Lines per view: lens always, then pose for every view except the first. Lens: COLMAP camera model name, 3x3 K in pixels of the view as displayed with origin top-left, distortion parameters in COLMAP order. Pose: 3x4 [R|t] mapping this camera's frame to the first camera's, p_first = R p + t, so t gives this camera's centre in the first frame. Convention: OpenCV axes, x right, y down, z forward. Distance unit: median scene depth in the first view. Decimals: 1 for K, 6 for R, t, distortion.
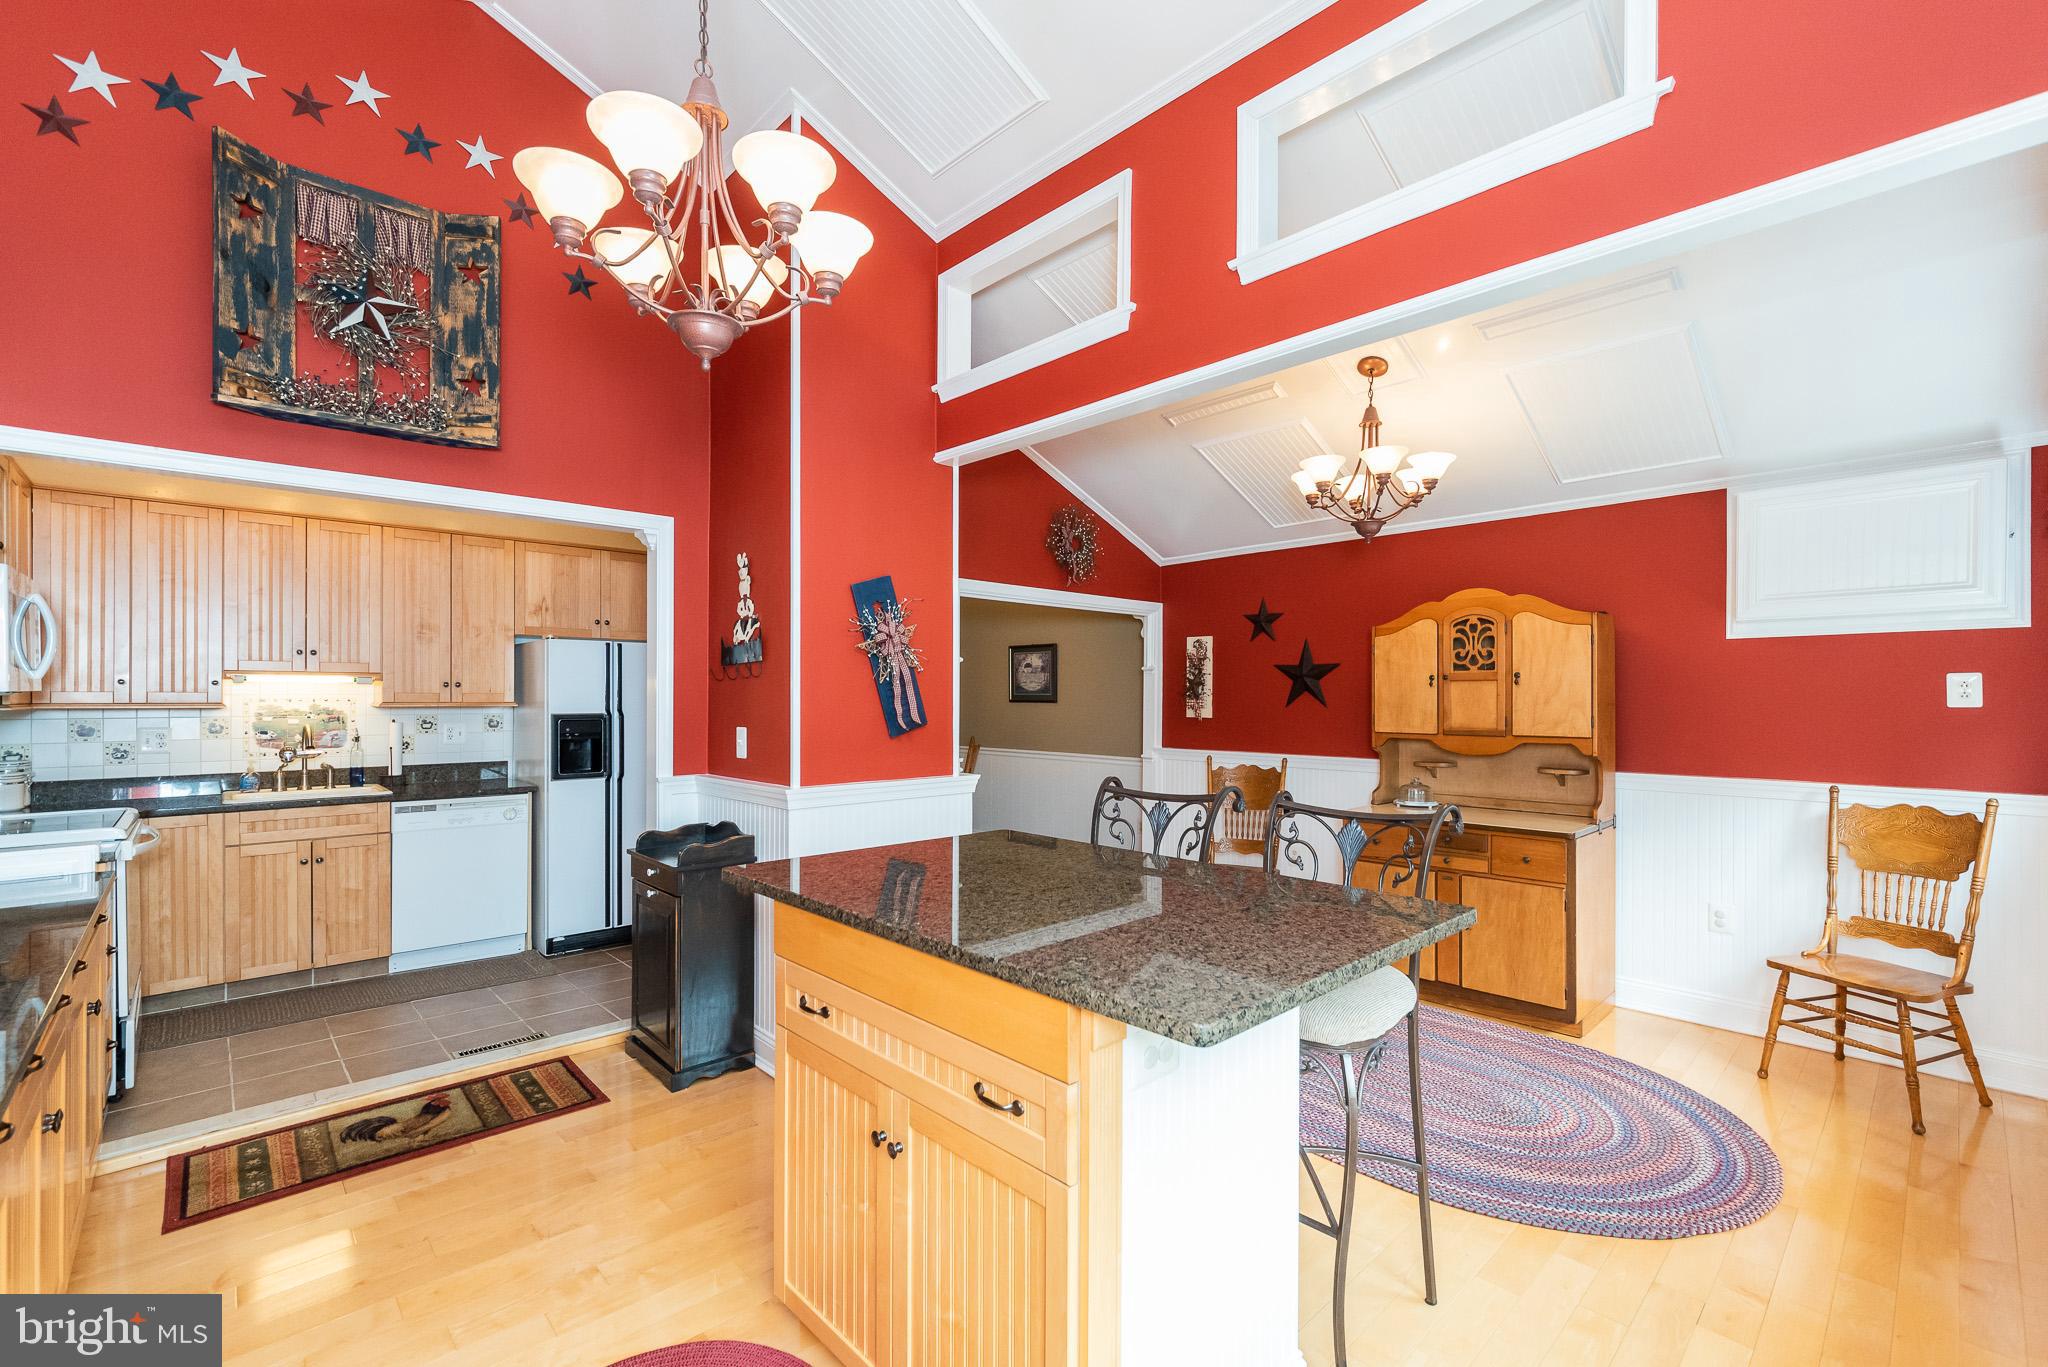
lens RADIAL K [[925.0, 0, 1089.2], [0, 925.0, 694.0], [0, 0, 1]] dist [-0.001065, 0.000469]
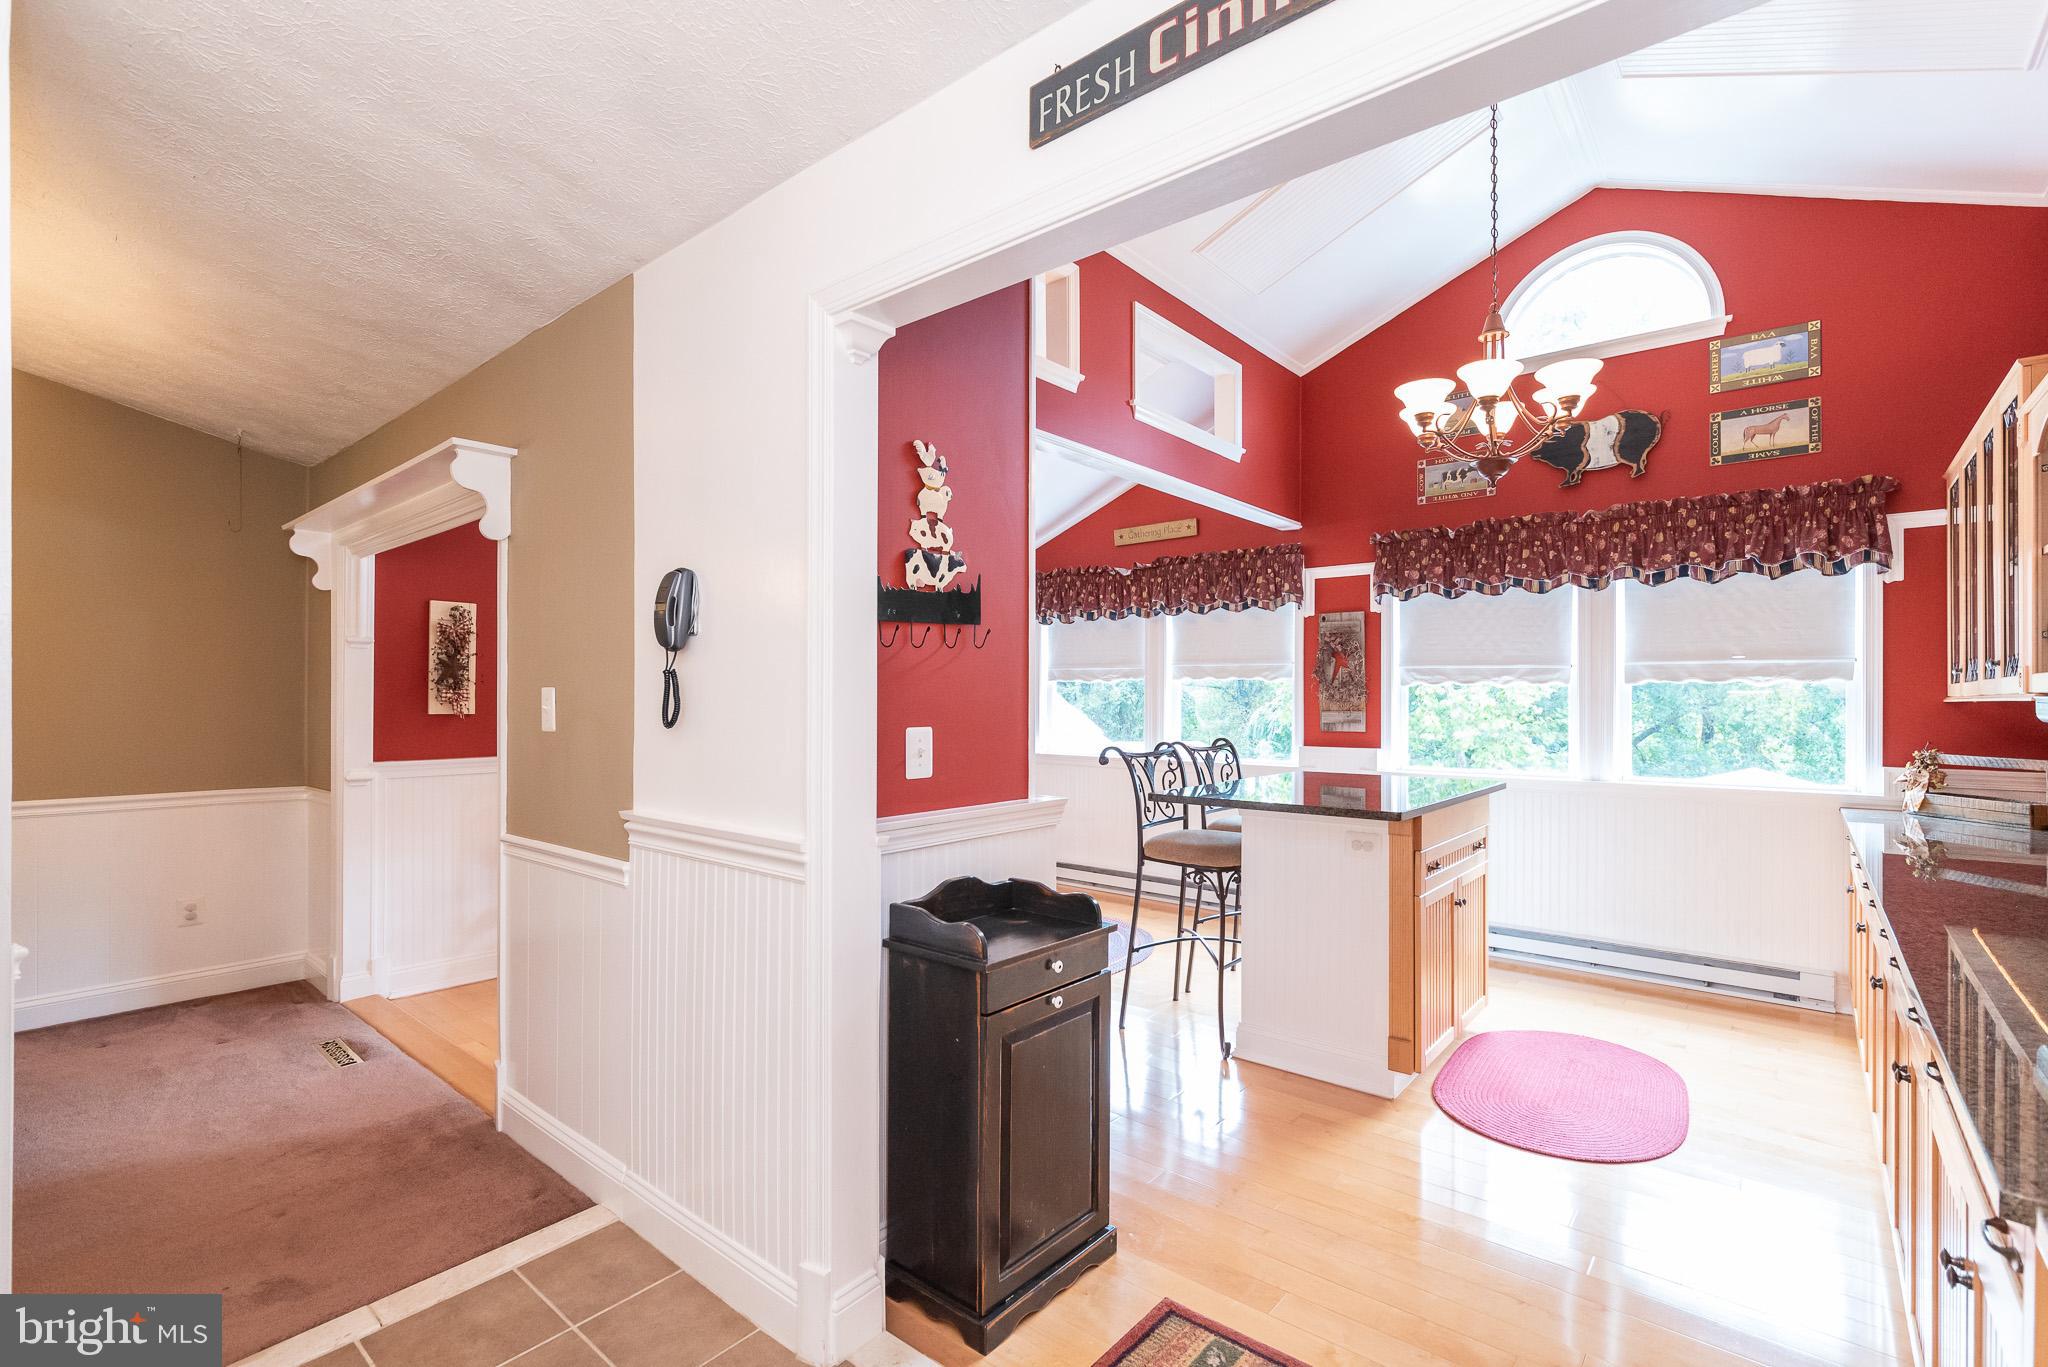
lens RADIAL K [[923.3, 0, 988.5], [0, 923.3, 695.2], [0, 0, 1]] dist [0.009206, -0.011324]
pose [[-0.094826, -0.000439, 0.995494, -0.894424], [-0.003044, 0.999995, 0.000151, 0.013003], [-0.995489, -0.003016, -0.094827, 0.921346]]
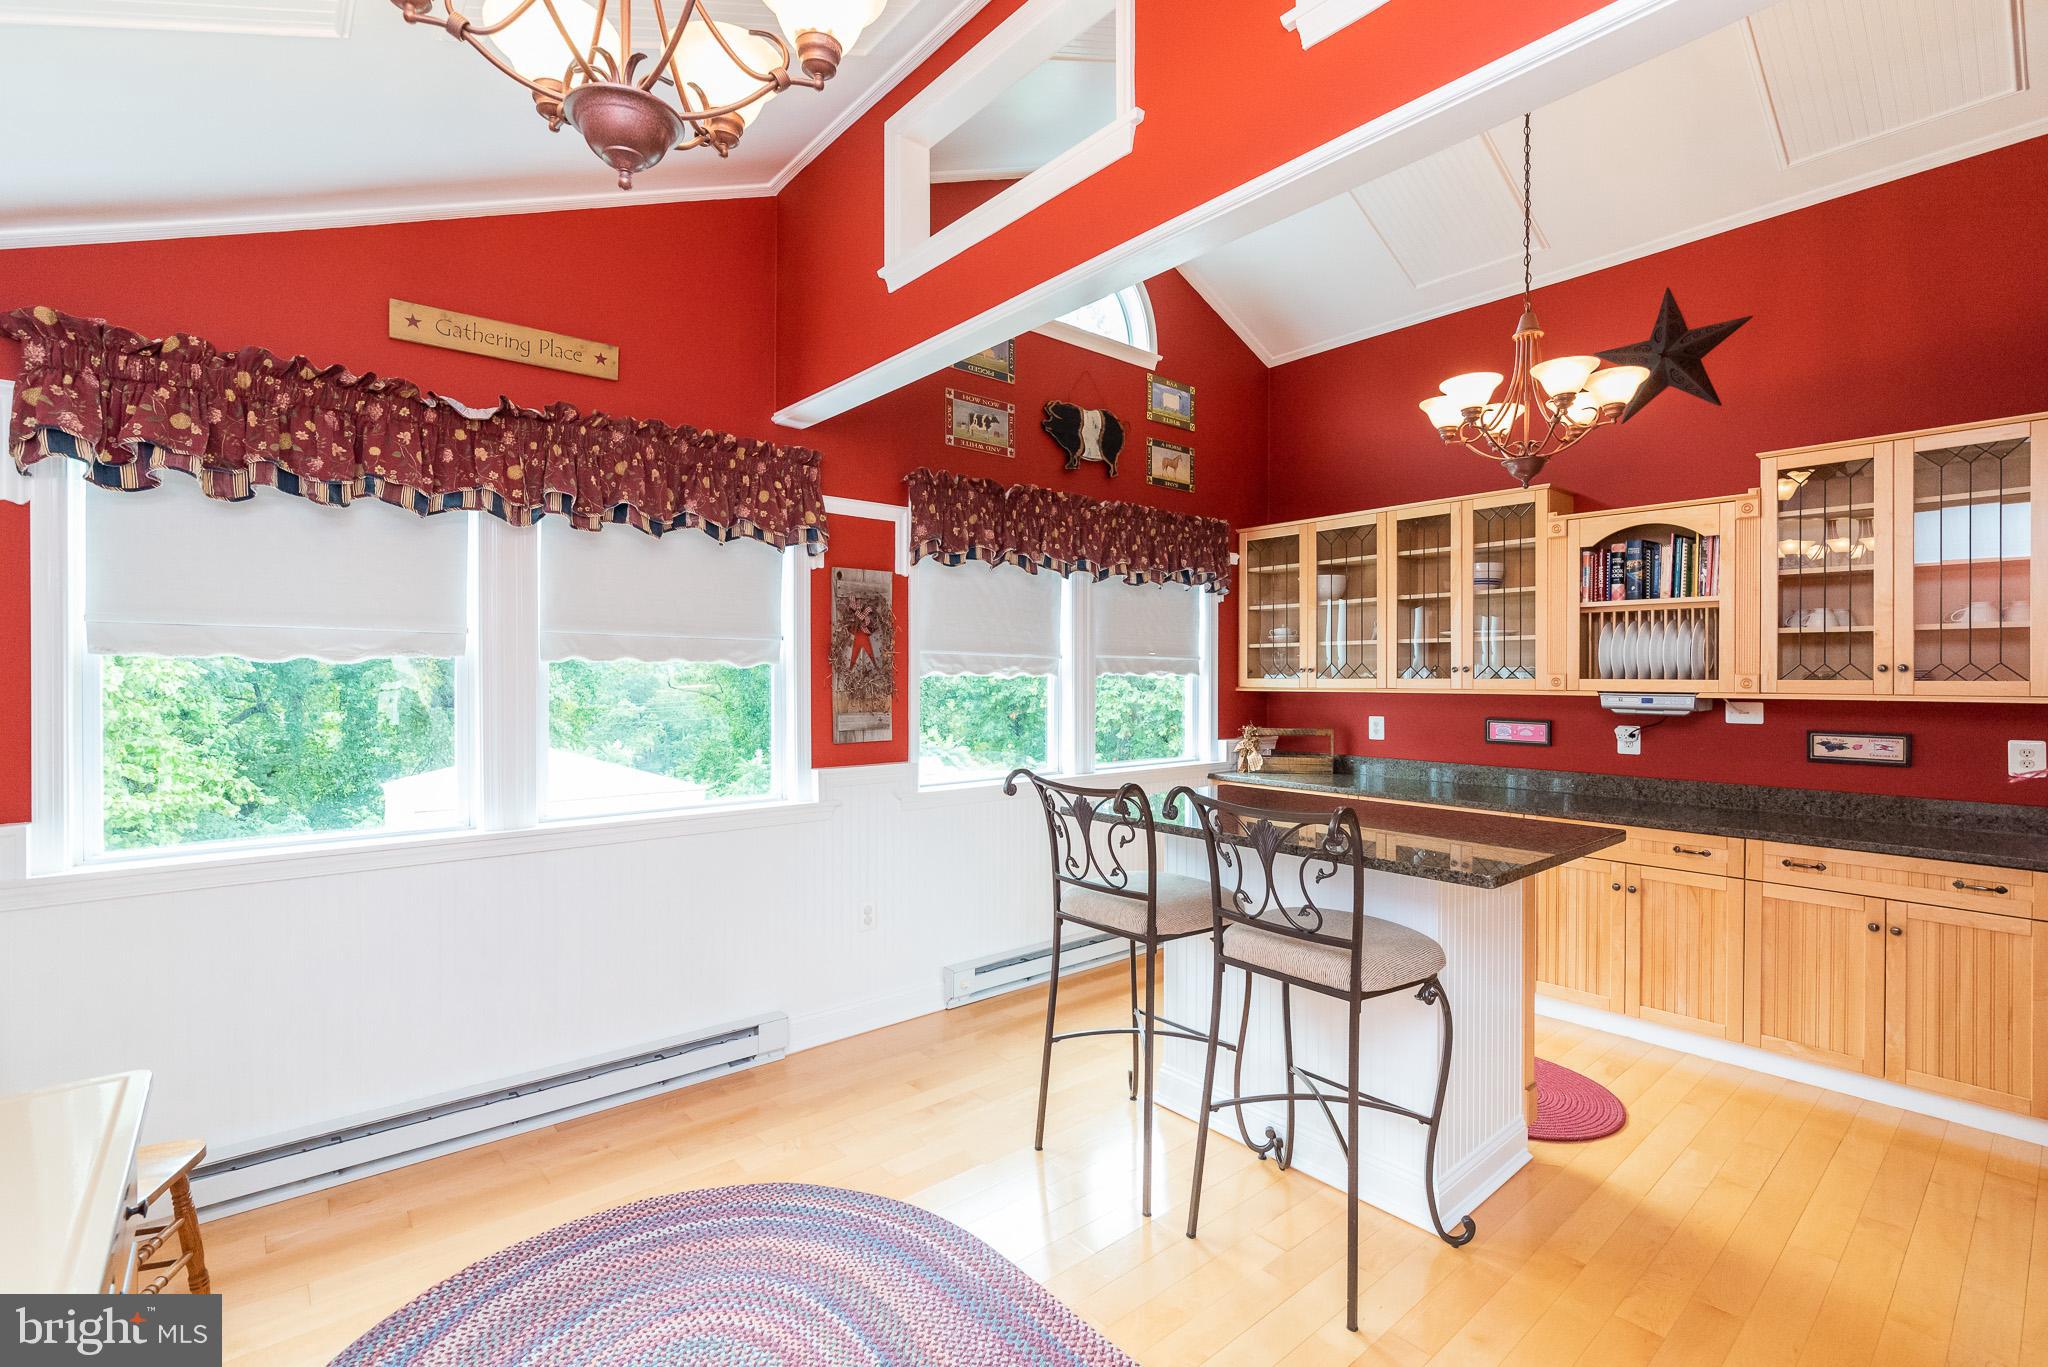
lens RADIAL K [[915.2, 0, 1023.6], [0, 915.2, 678.7], [0, 0, 1]] dist [-0.003046, -0.001277]
pose [[-0.998480, -0.005670, 0.054818, 0.164903], [-0.005482, 0.999979, 0.003574, -0.002893], [-0.054837, 0.003268, -0.998490, 1.184996]]
